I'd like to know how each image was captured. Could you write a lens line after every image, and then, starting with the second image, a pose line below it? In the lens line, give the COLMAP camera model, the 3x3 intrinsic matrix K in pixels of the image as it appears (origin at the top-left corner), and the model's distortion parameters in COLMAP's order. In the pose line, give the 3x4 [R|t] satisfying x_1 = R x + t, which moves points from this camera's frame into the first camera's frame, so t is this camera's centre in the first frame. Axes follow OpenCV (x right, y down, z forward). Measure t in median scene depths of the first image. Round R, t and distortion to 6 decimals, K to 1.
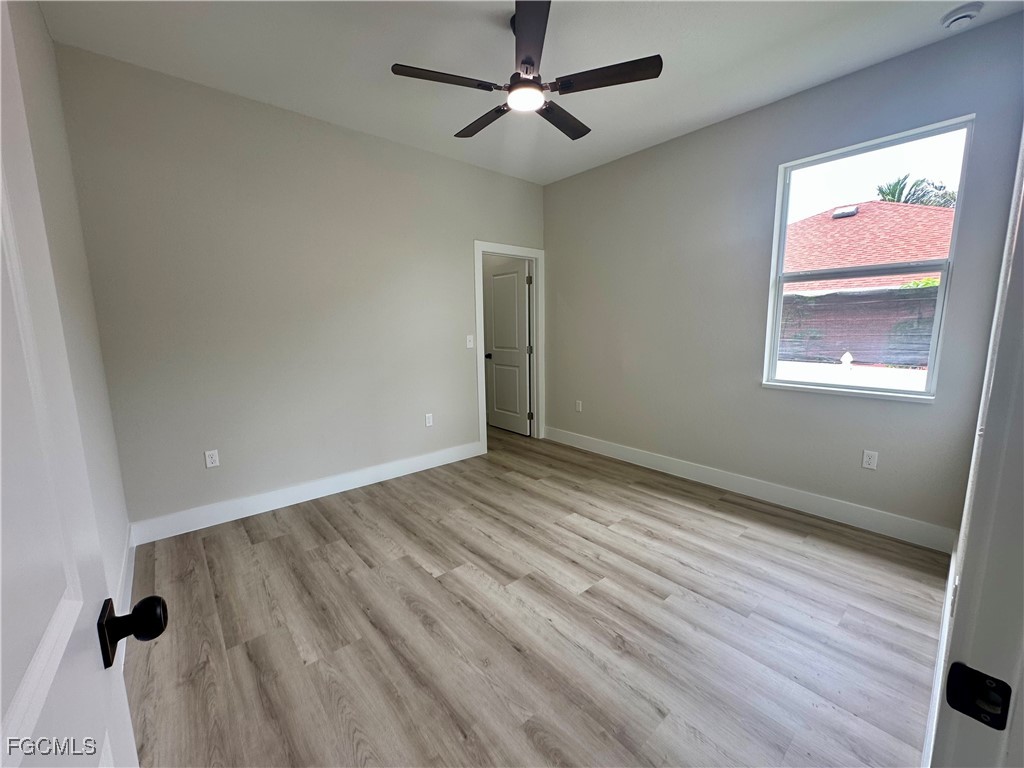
lens RADIAL K [[407.8, 0, 510.3], [0, 407.8, 386.4], [0, 0, 1]] dist [-0.002571, -0.000603]
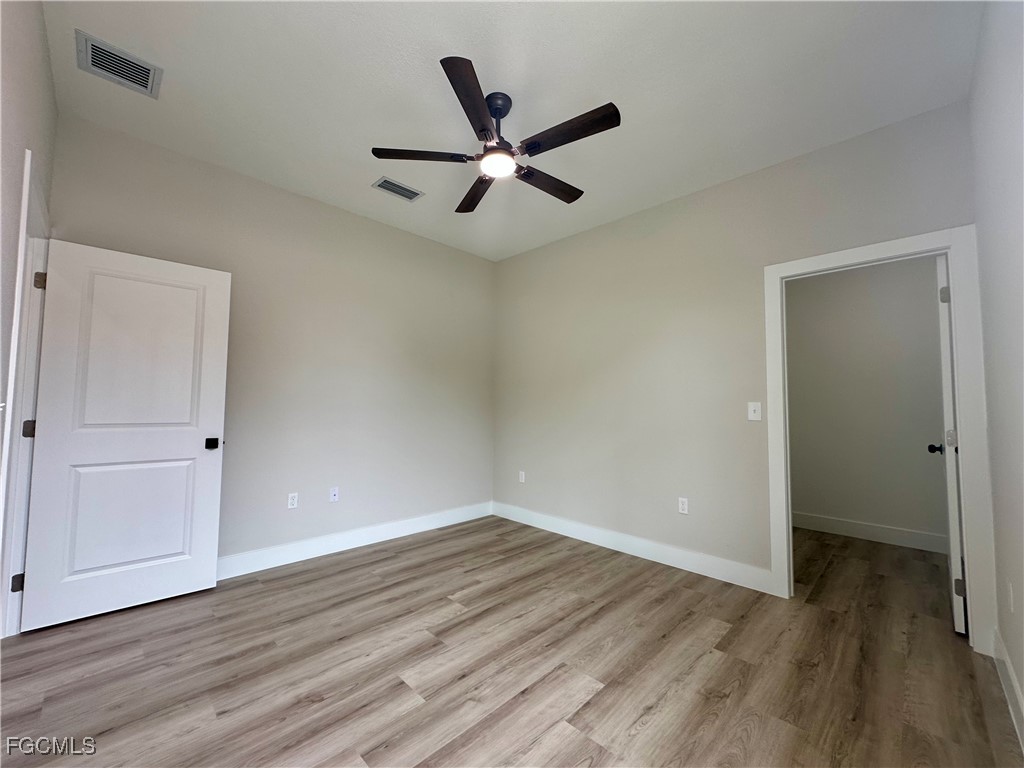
lens RADIAL K [[407.8, 0, 511.4], [0, 407.8, 382.6], [0, 0, 1]] dist [-0.002571, -0.000603]
pose [[0.077159, -0.050156, -0.995756, 0.816755], [-0.161541, 0.984908, -0.062127, -0.071571], [0.983845, 0.165649, 0.067892, 0.805136]]
